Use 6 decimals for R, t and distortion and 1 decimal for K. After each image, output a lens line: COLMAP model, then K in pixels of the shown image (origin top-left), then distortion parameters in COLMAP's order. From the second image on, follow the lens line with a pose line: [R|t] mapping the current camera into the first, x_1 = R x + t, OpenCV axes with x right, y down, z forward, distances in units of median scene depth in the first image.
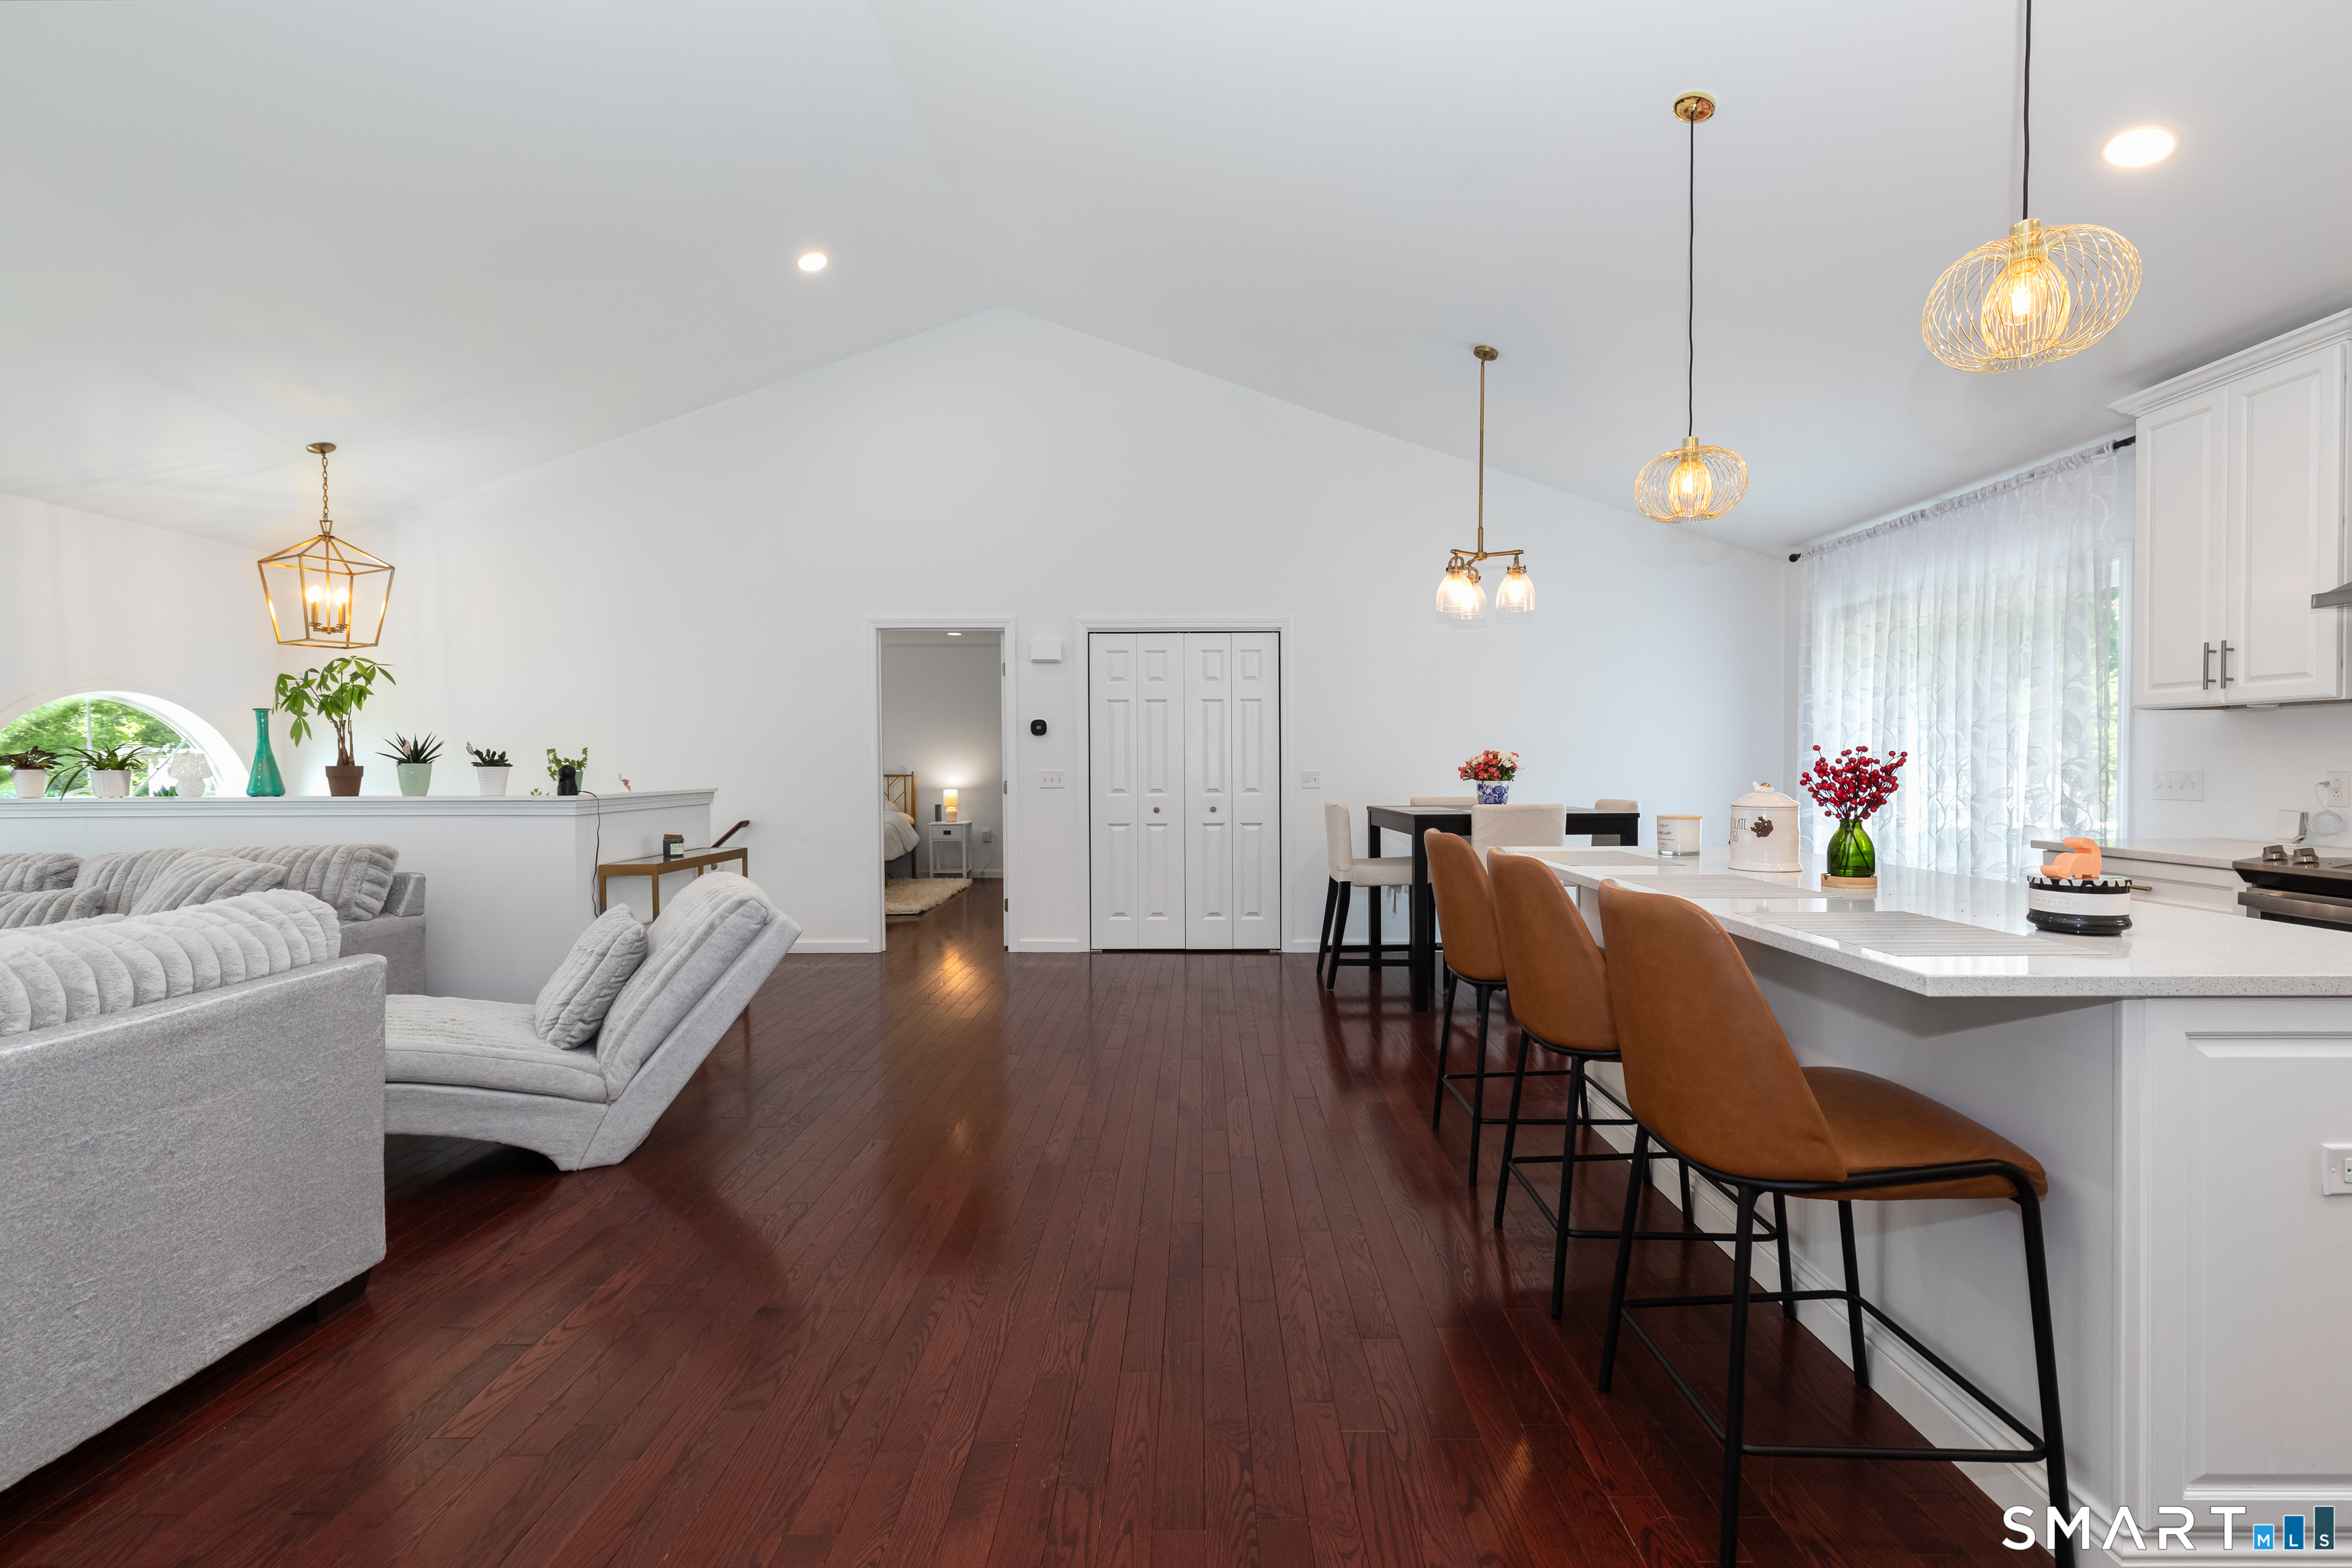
lens RADIAL K [[1050.0, 0, 1176.0], [0, 1050.0, 784.0], [0, 0, 1]] dist [0.003331, 0.000326]
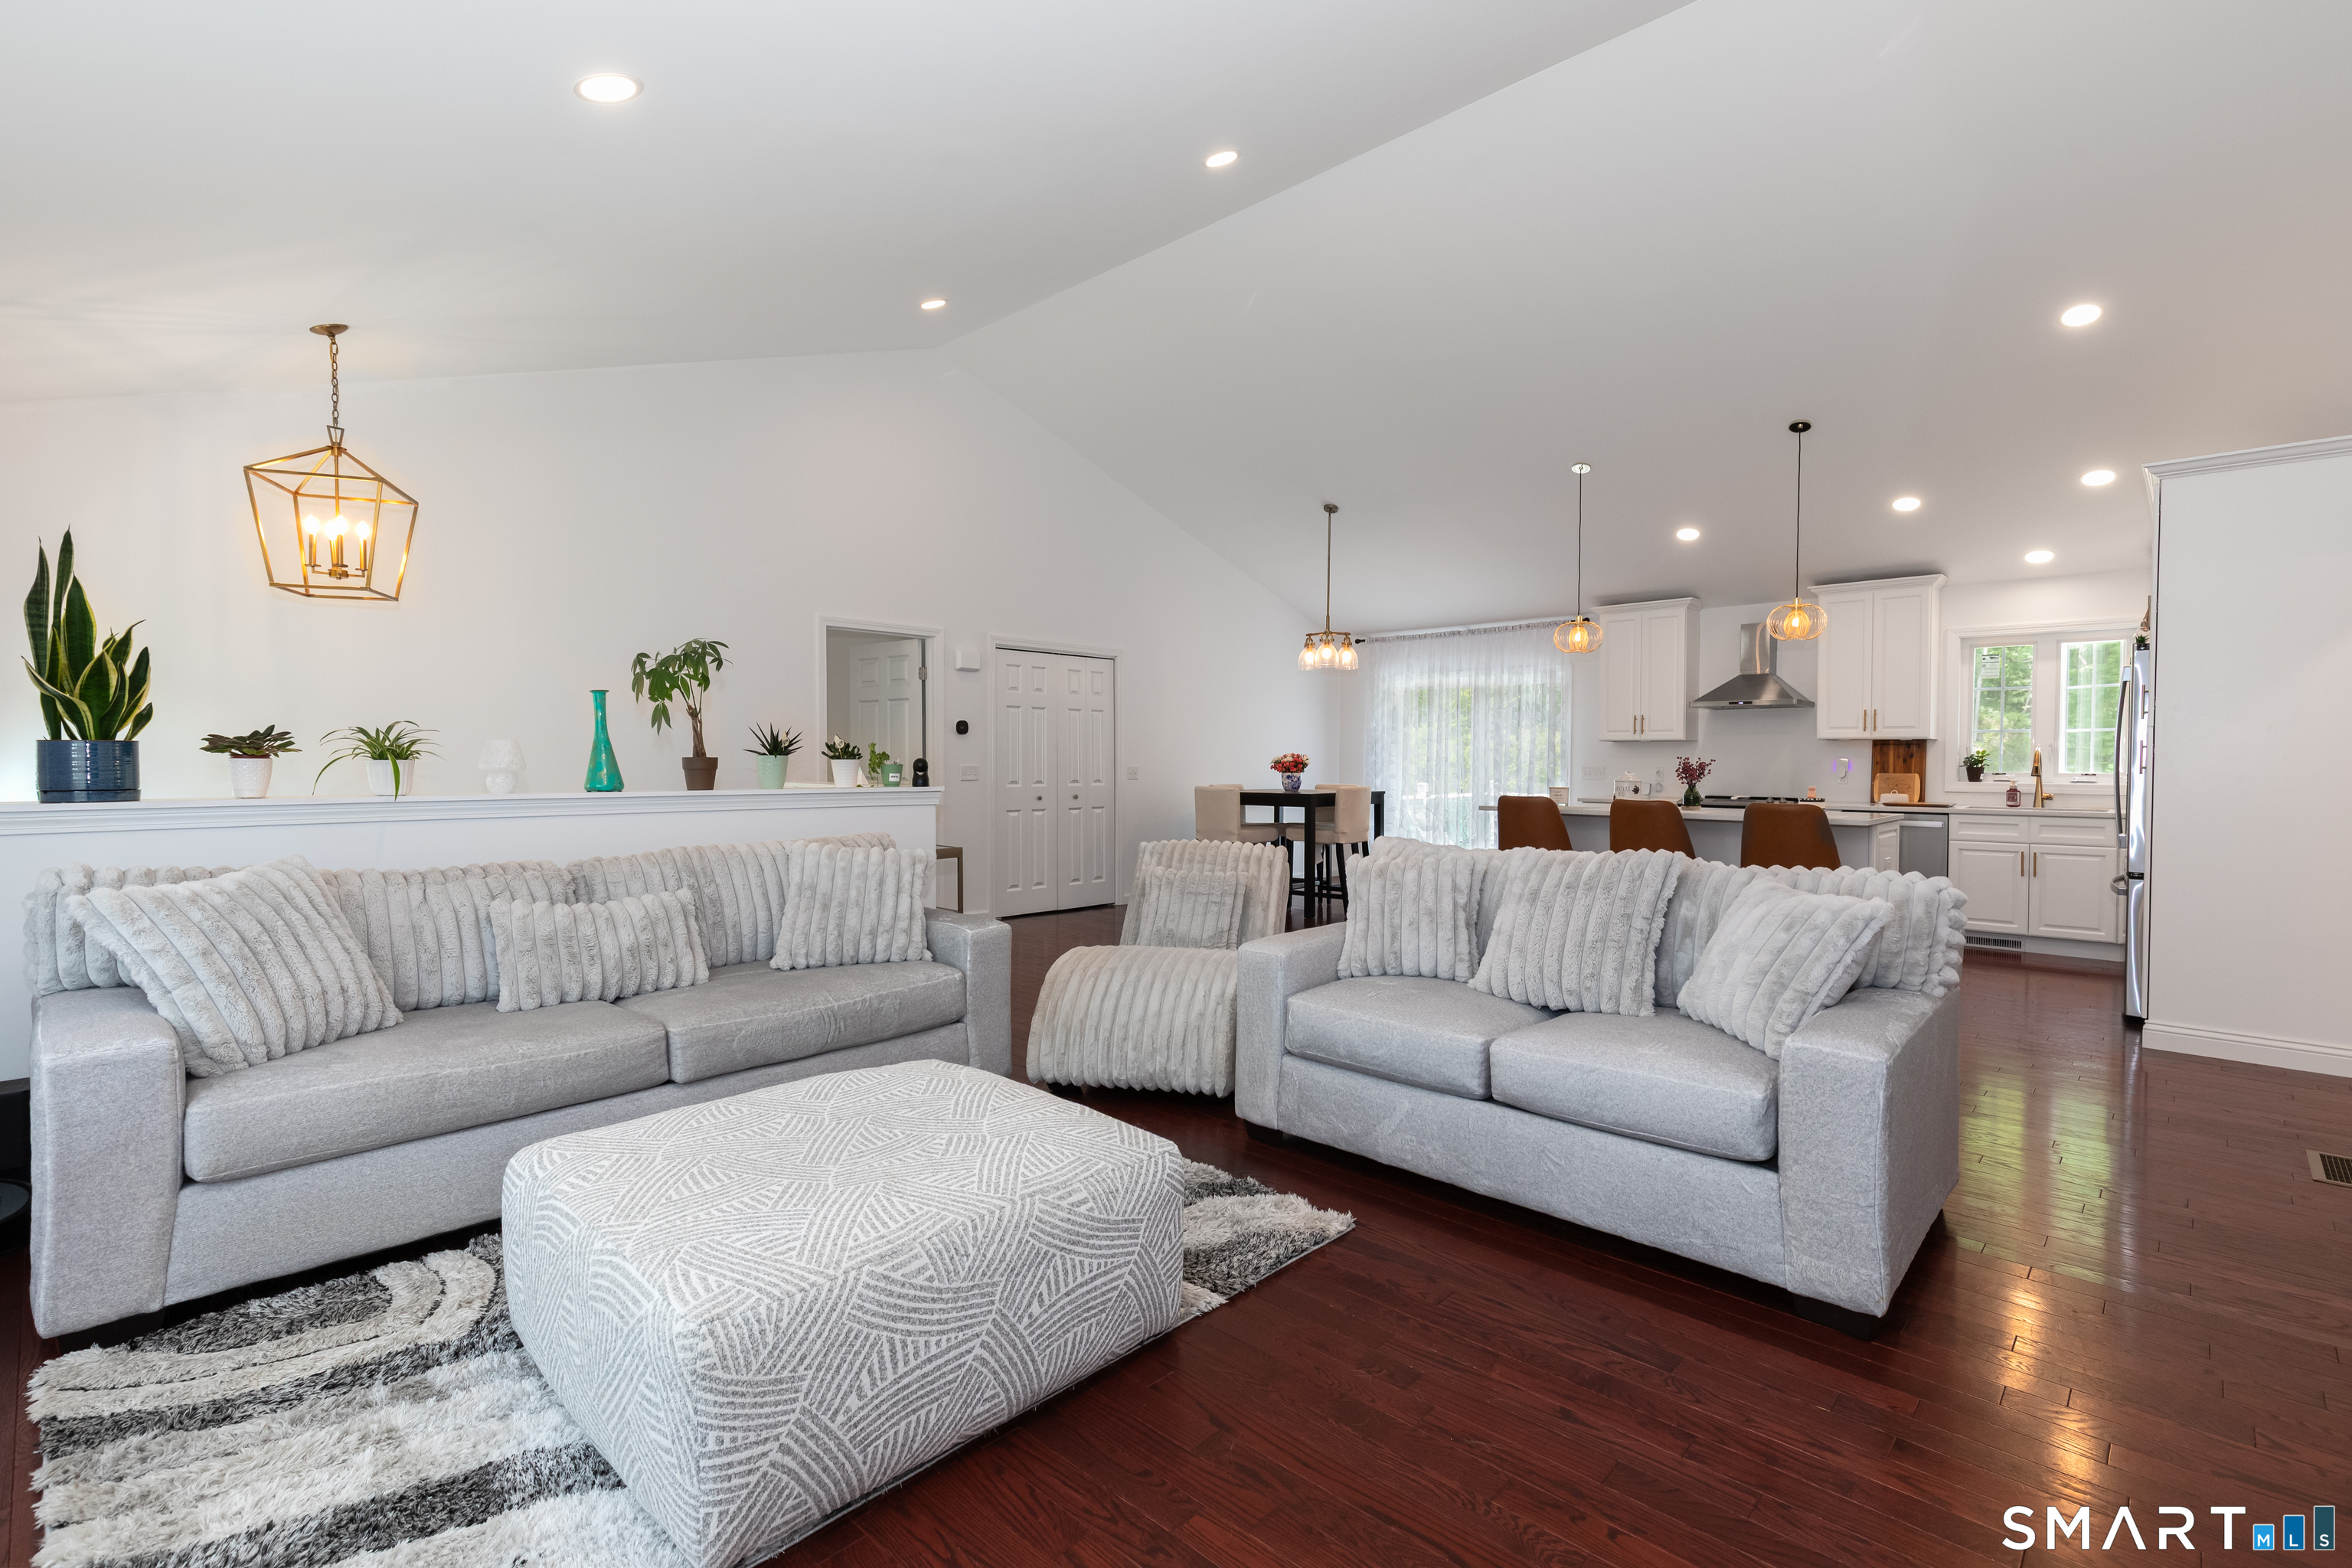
lens RADIAL K [[1050.0, 0, 1176.0], [0, 1050.0, 784.0], [0, 0, 1]] dist [0.003331, 0.000326]
pose [[0.683939, -0.011188, 0.729454, -1.163993], [0.010520, 0.999930, 0.005472, 0.005497], [-0.729464, 0.003931, 0.684008, 0.071691]]
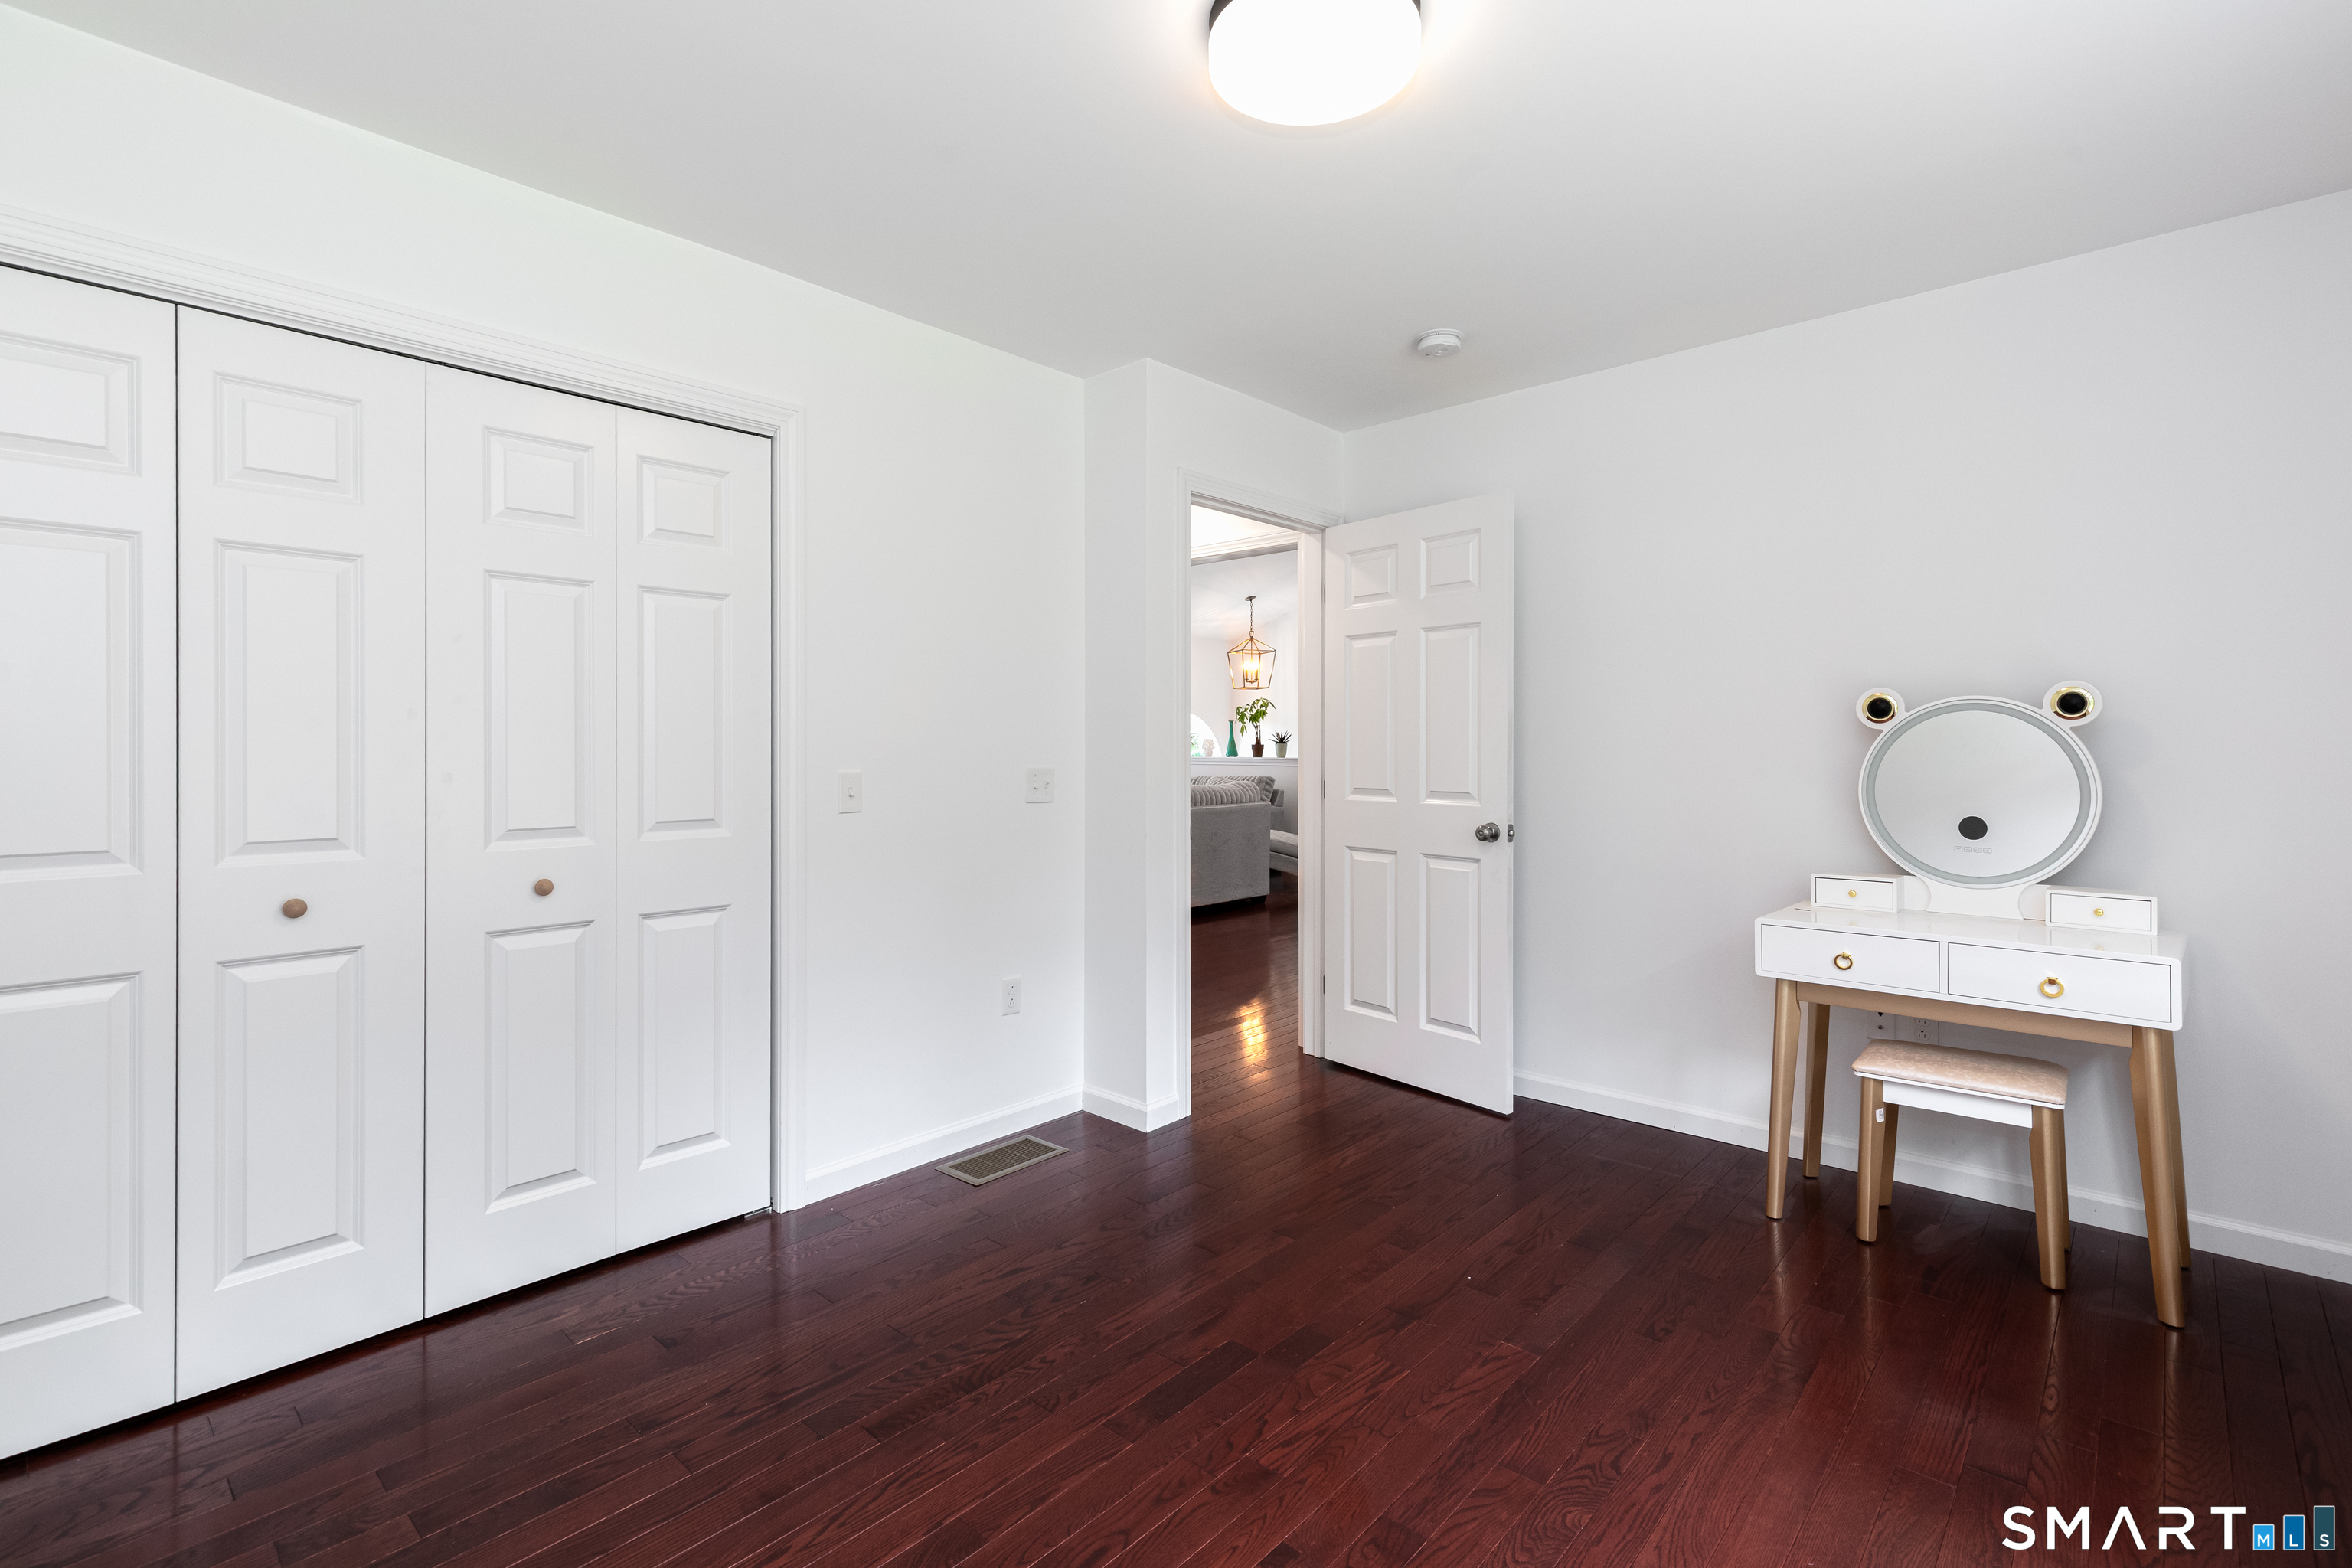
lens RADIAL K [[1074.4, 0, 1177.7], [0, 1074.4, 751.0], [0, 0, 1]] dist [0.002000, 0.000085]
pose [[0.745451, 0.009761, -0.666489, 0.683350], [-0.018776, 0.999804, -0.006358, 0.016527], [0.666296, 0.017253, 0.745487, -0.916259]]
